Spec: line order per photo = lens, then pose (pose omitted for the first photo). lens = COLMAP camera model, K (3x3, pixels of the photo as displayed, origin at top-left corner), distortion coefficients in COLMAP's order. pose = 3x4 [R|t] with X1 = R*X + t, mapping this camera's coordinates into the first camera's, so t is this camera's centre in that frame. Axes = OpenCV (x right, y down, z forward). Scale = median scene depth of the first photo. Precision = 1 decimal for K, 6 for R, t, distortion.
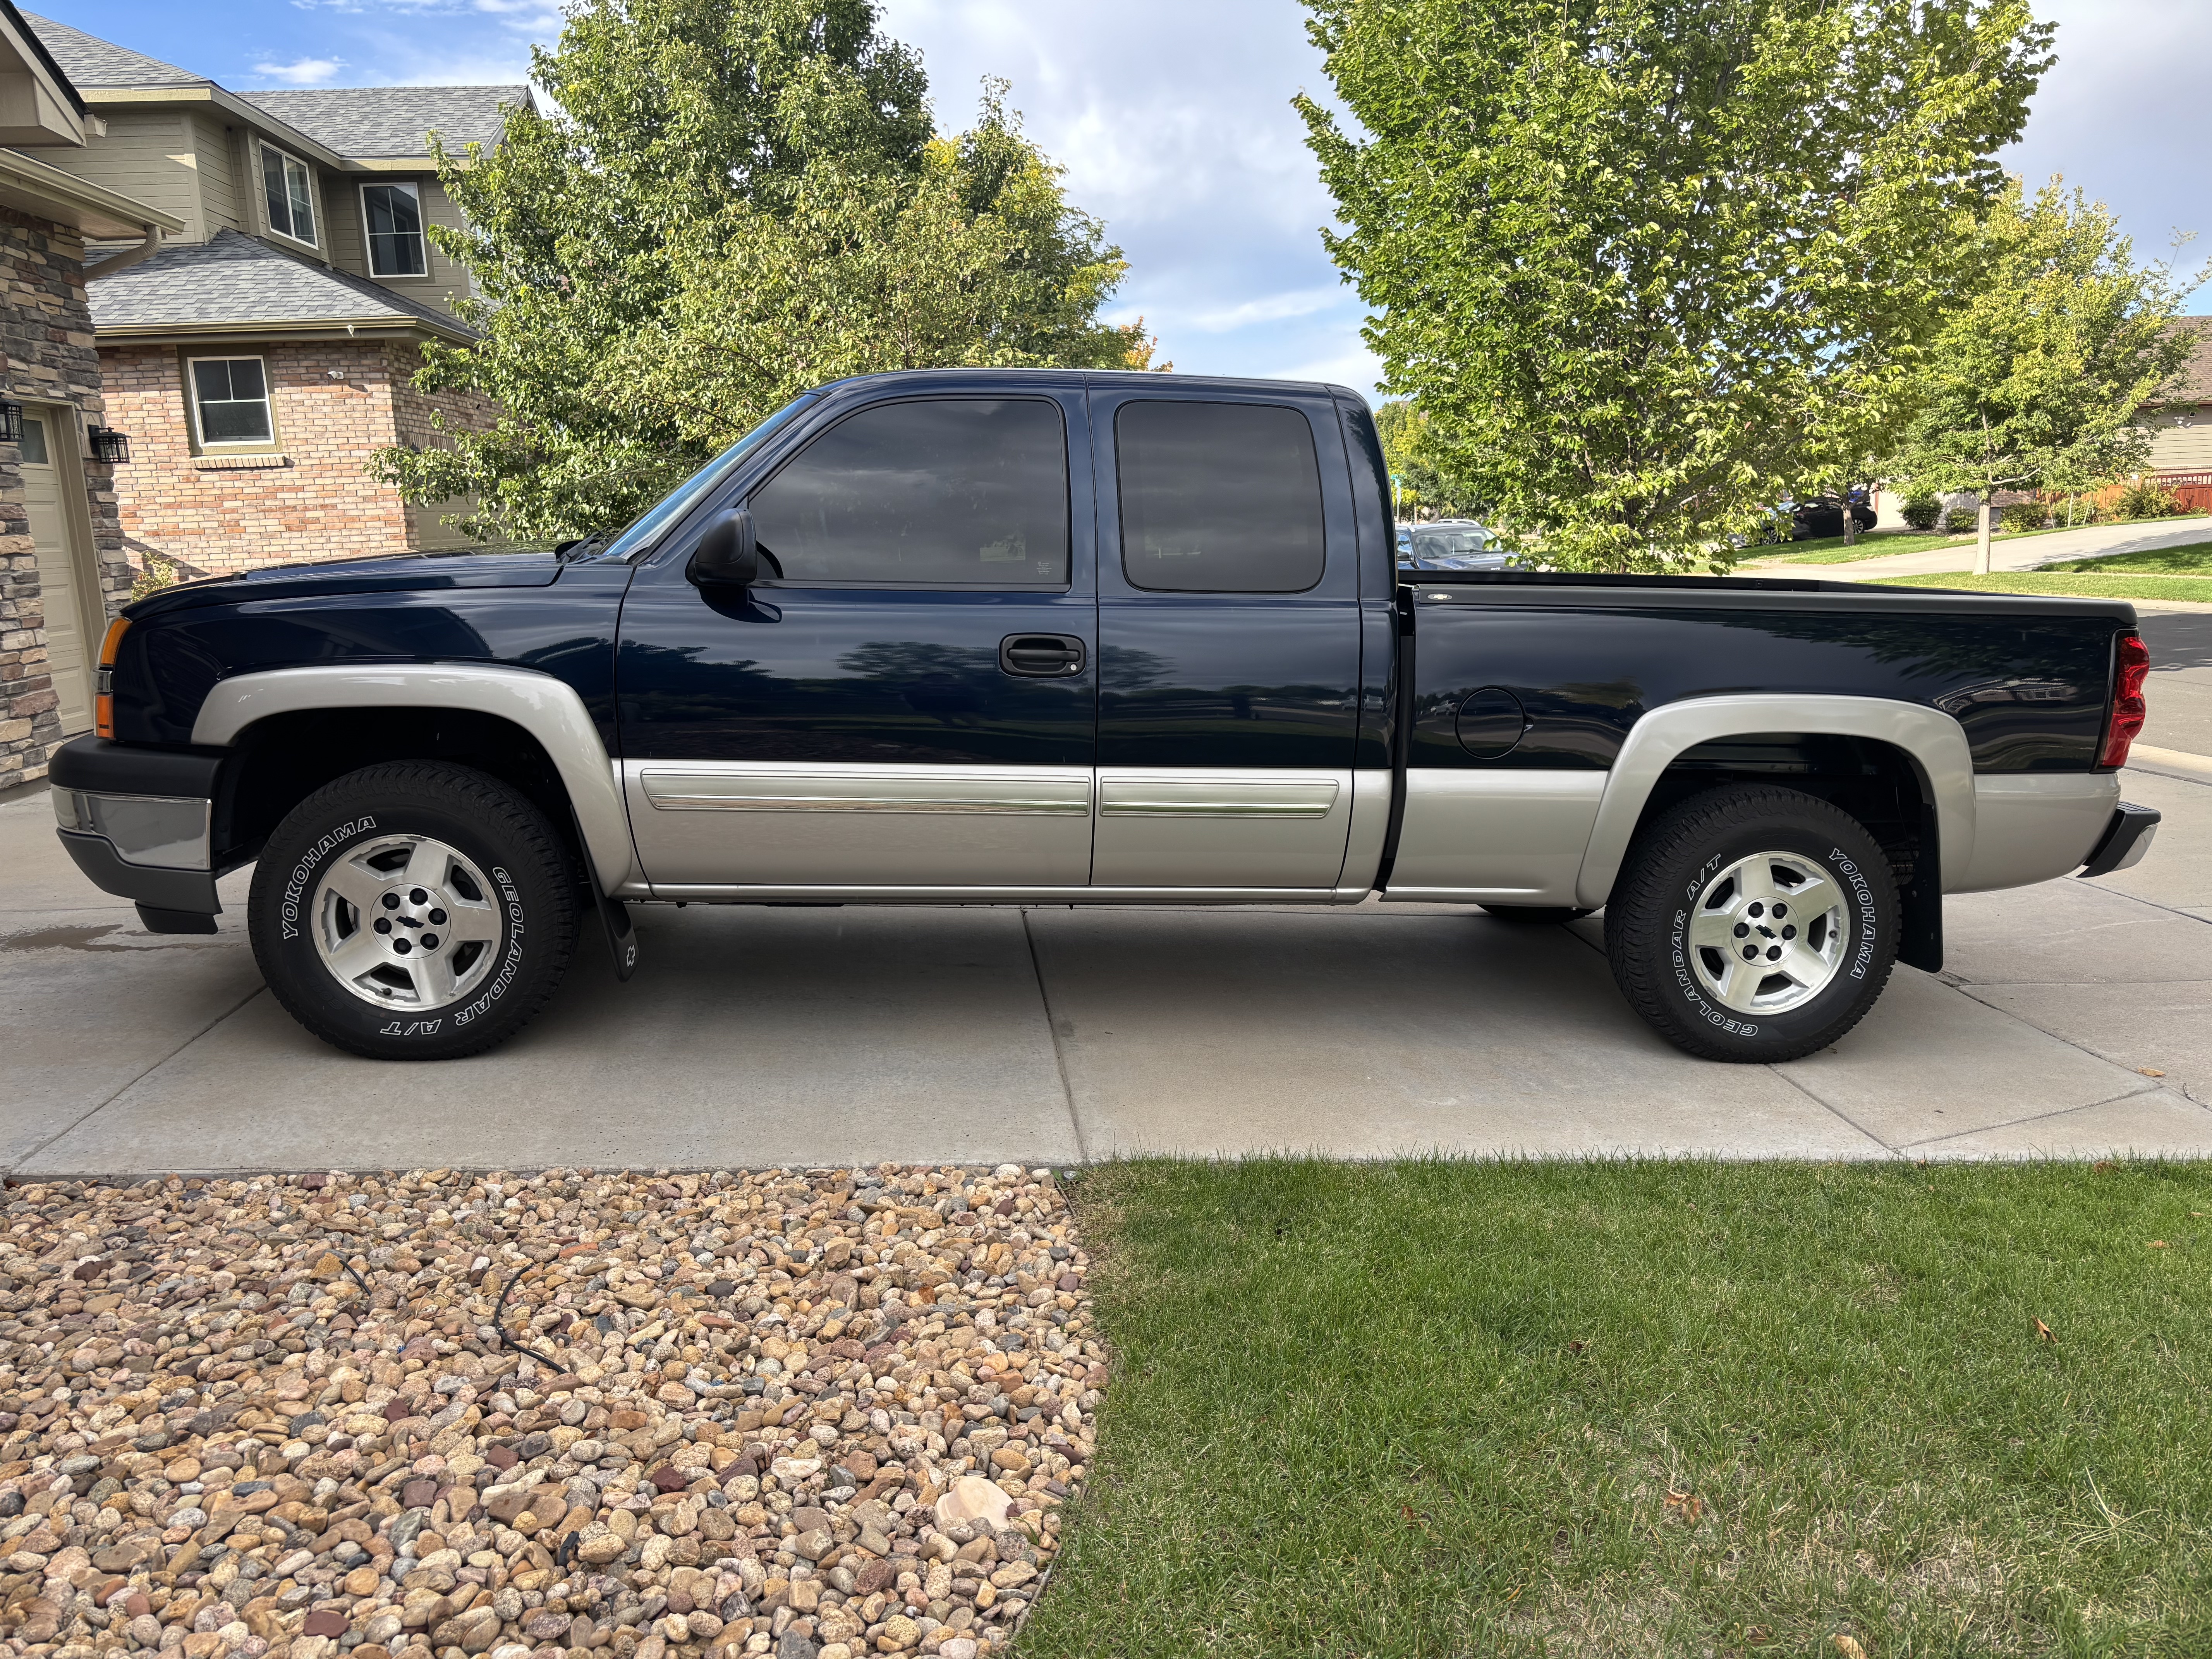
lens RADIAL K [[1678.6, 0, 1106.0], [0, 1678.6, 829.5], [0, 0, 1]] dist [-0.003889, 0.000618]
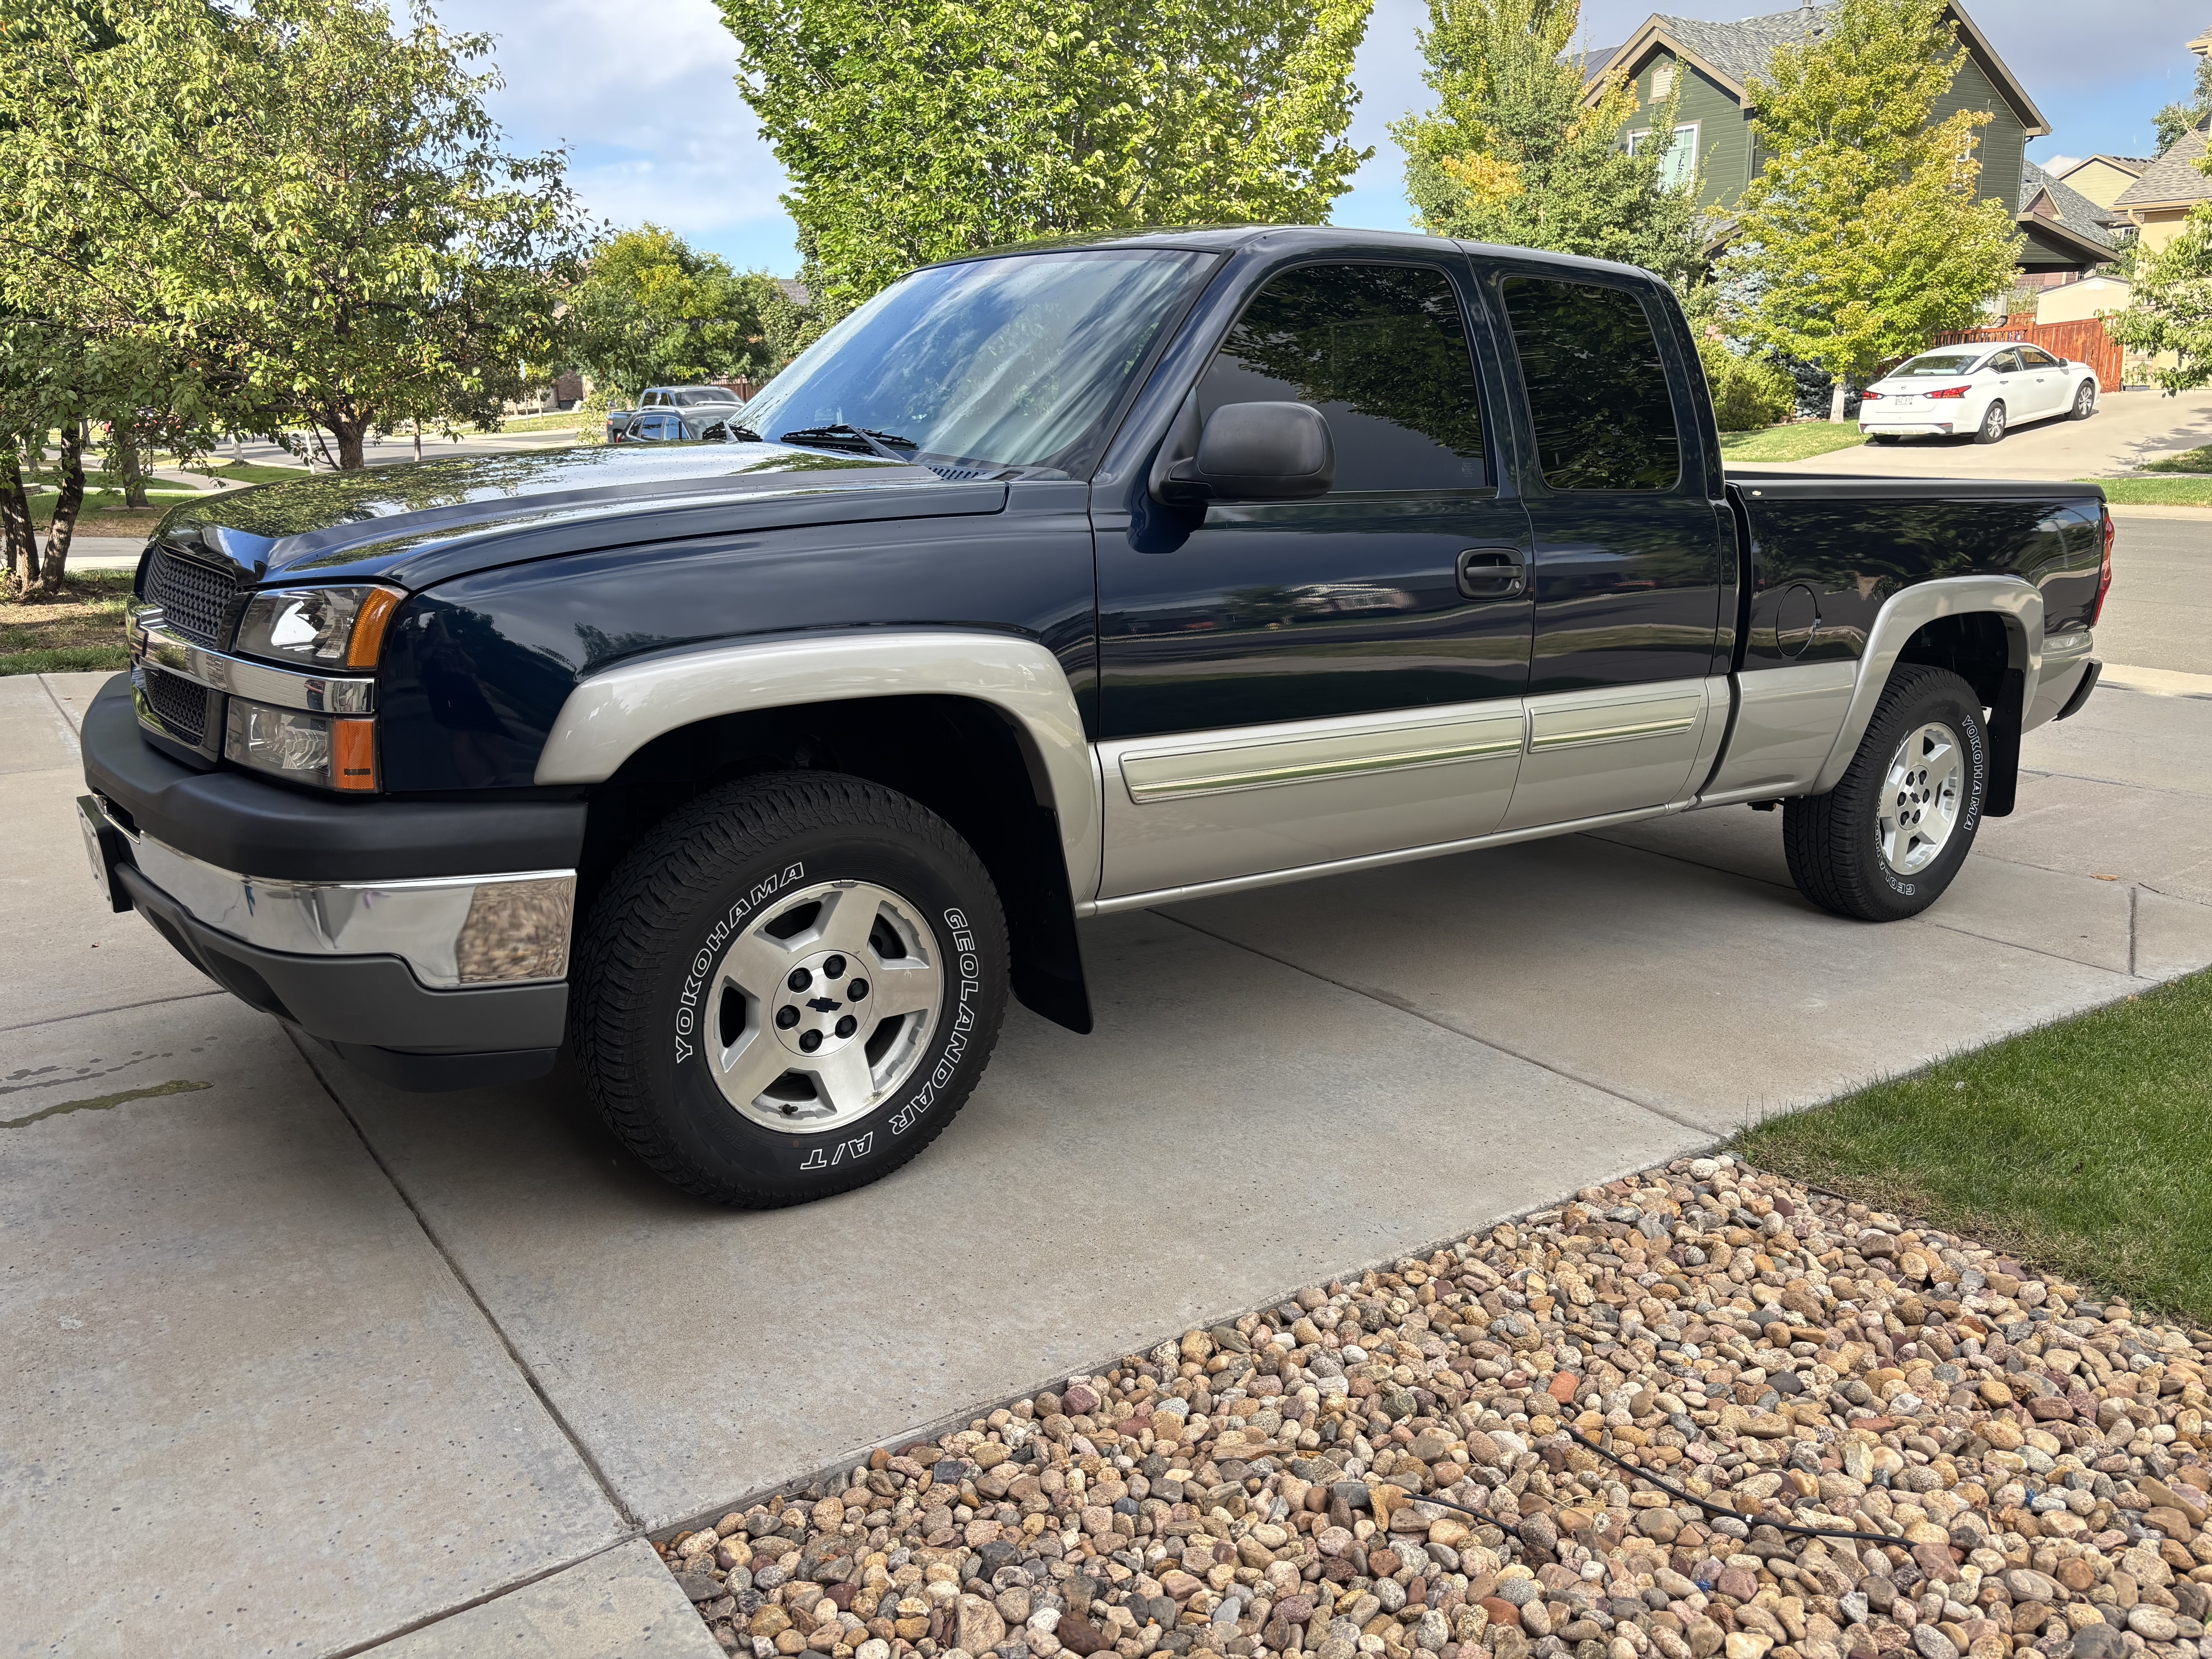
lens RADIAL K [[1680.0, 0, 1106.0], [0, 1680.0, 829.5], [0, 0, 1]] dist [0.009285, 0.002411]
pose [[0.867316, -0.122122, 0.482544, -0.613471], [0.089218, 0.991877, 0.090665, -0.066641], [-0.489697, -0.035584, 0.871166, 0.322607]]
